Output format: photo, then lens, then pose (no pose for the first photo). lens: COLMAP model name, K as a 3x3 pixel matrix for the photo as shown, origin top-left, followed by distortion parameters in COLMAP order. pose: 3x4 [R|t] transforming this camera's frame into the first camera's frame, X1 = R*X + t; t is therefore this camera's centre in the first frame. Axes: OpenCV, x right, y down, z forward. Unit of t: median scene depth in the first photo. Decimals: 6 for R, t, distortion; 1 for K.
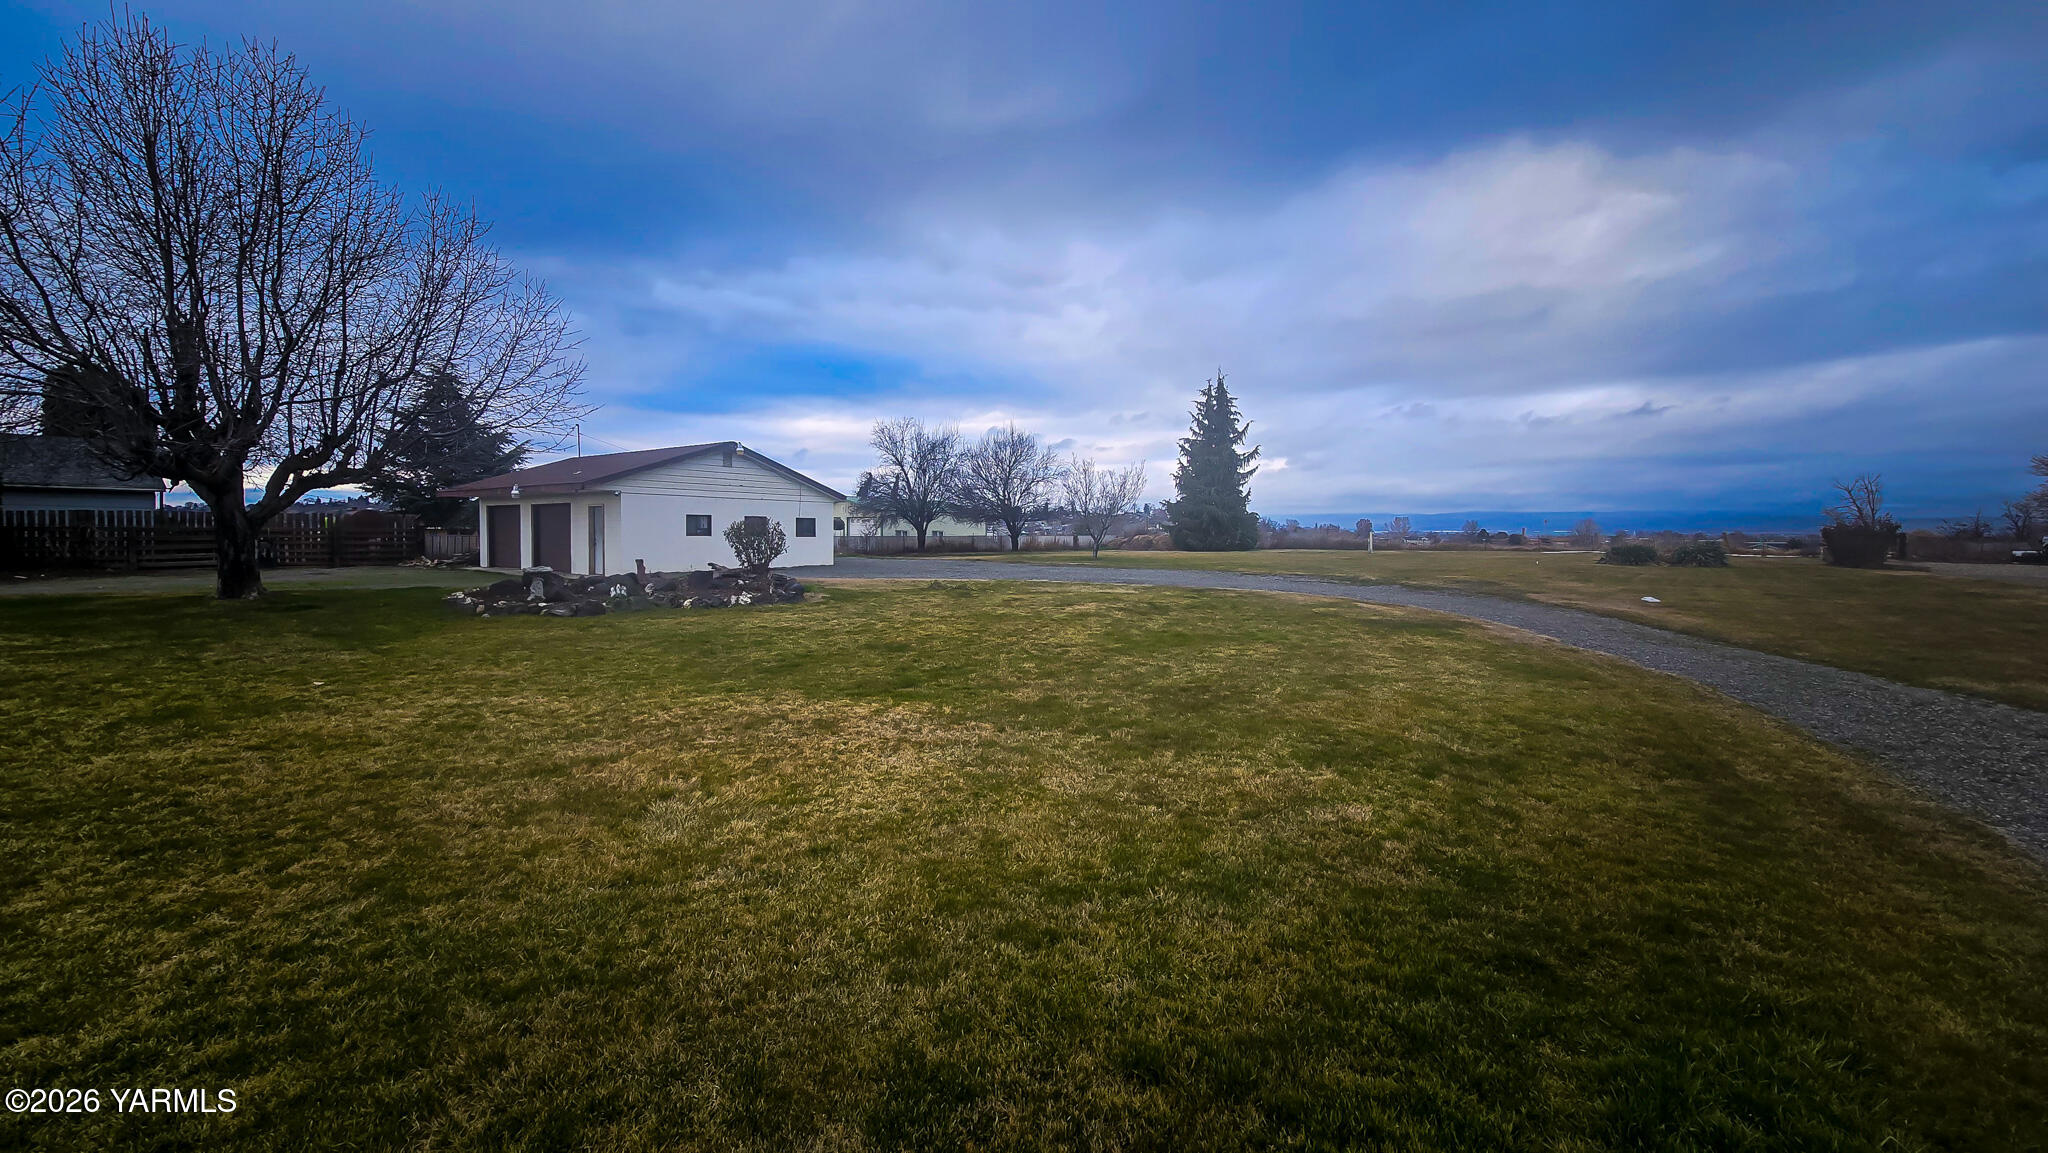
lens RADIAL K [[843.7, 0, 1017.2], [0, 843.7, 575.5], [0, 0, 1]] dist [-0.000742, -0.000704]
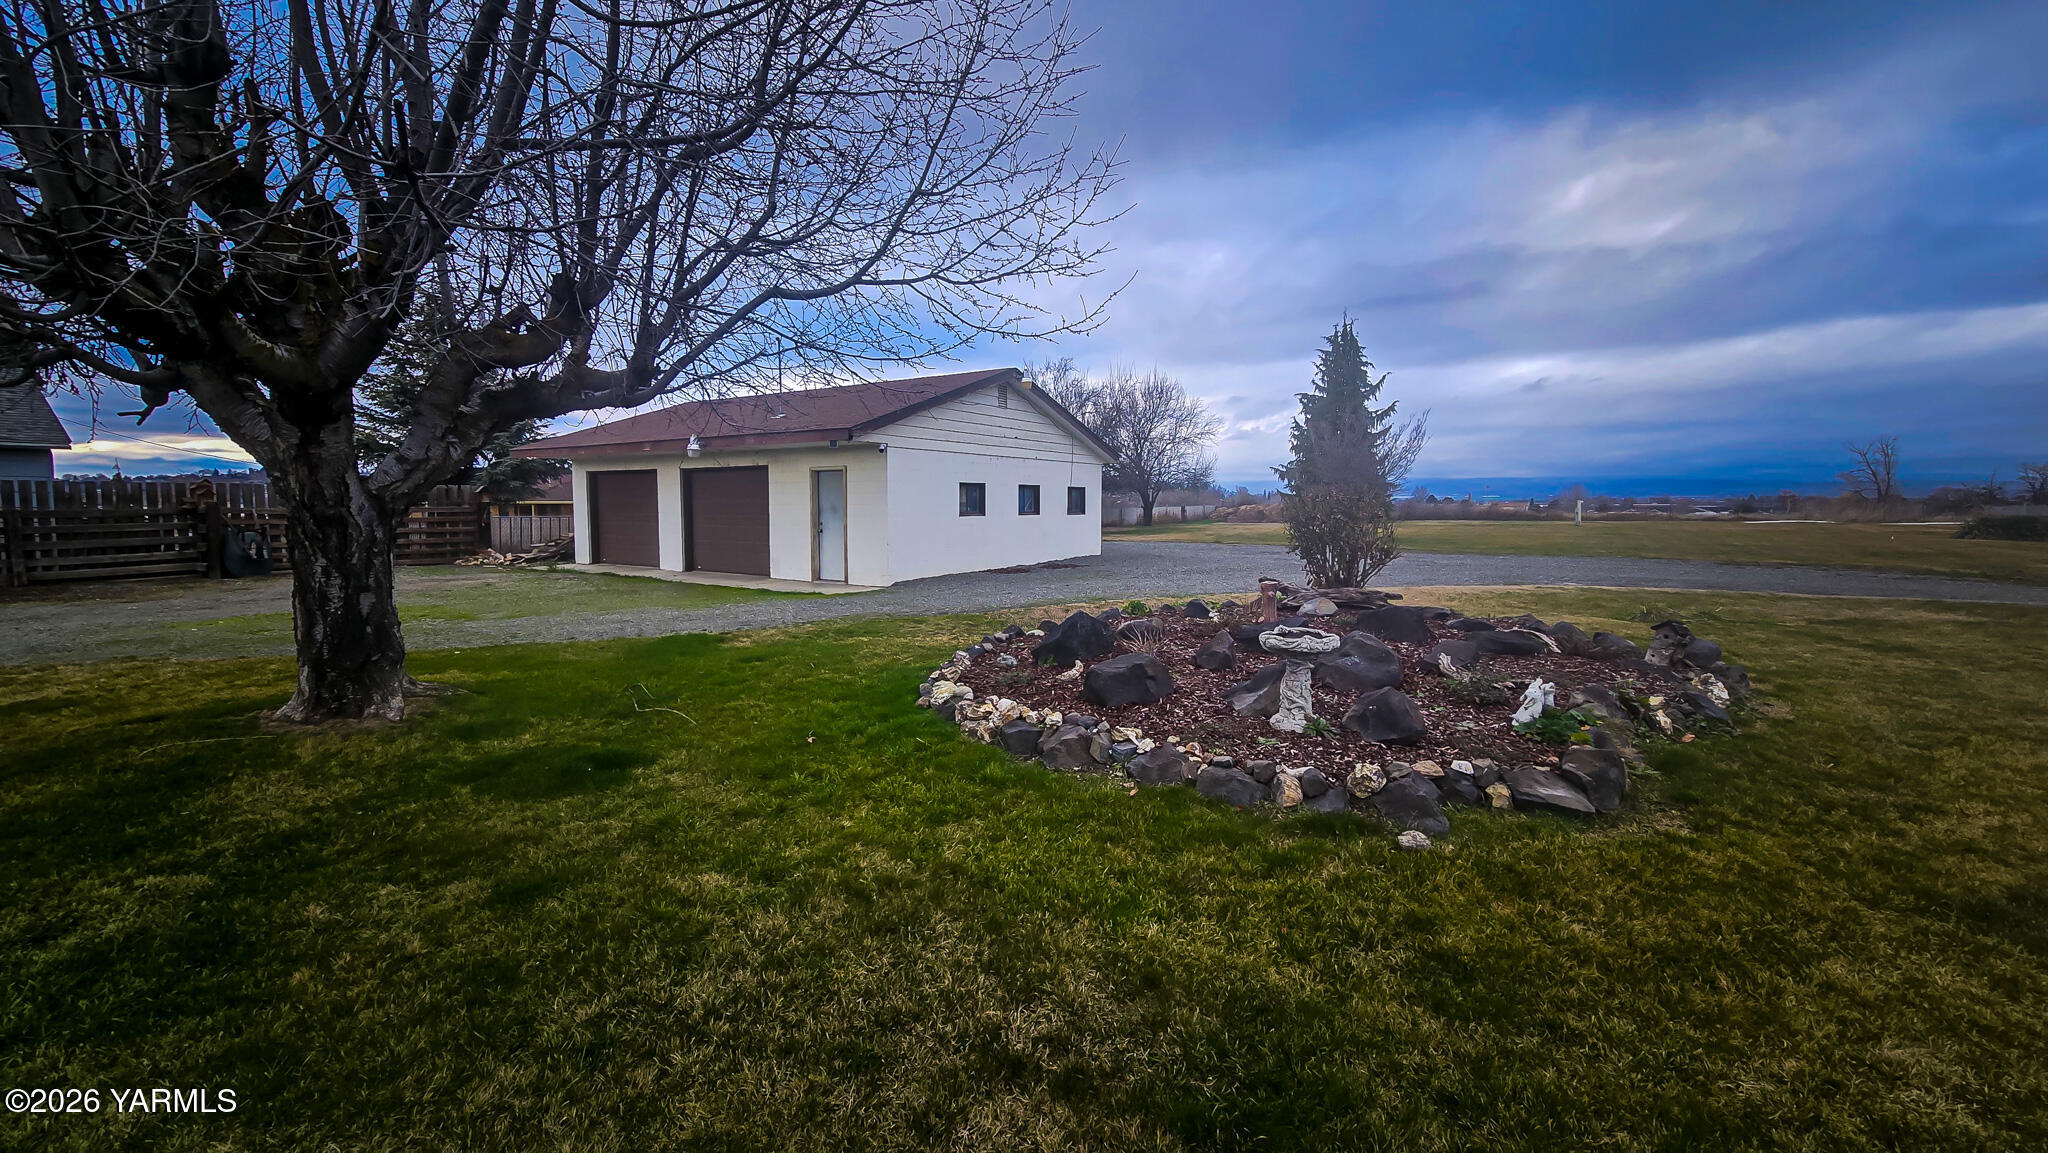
lens RADIAL K [[843.7, 0, 1025.8], [0, 843.7, 569.1], [0, 0, 1]] dist [-0.000742, -0.000704]
pose [[0.997343, -0.013179, 0.071641, -0.328615], [0.011039, 0.999483, 0.030184, -0.022007], [-0.072002, -0.029313, 0.996974, 0.306671]]
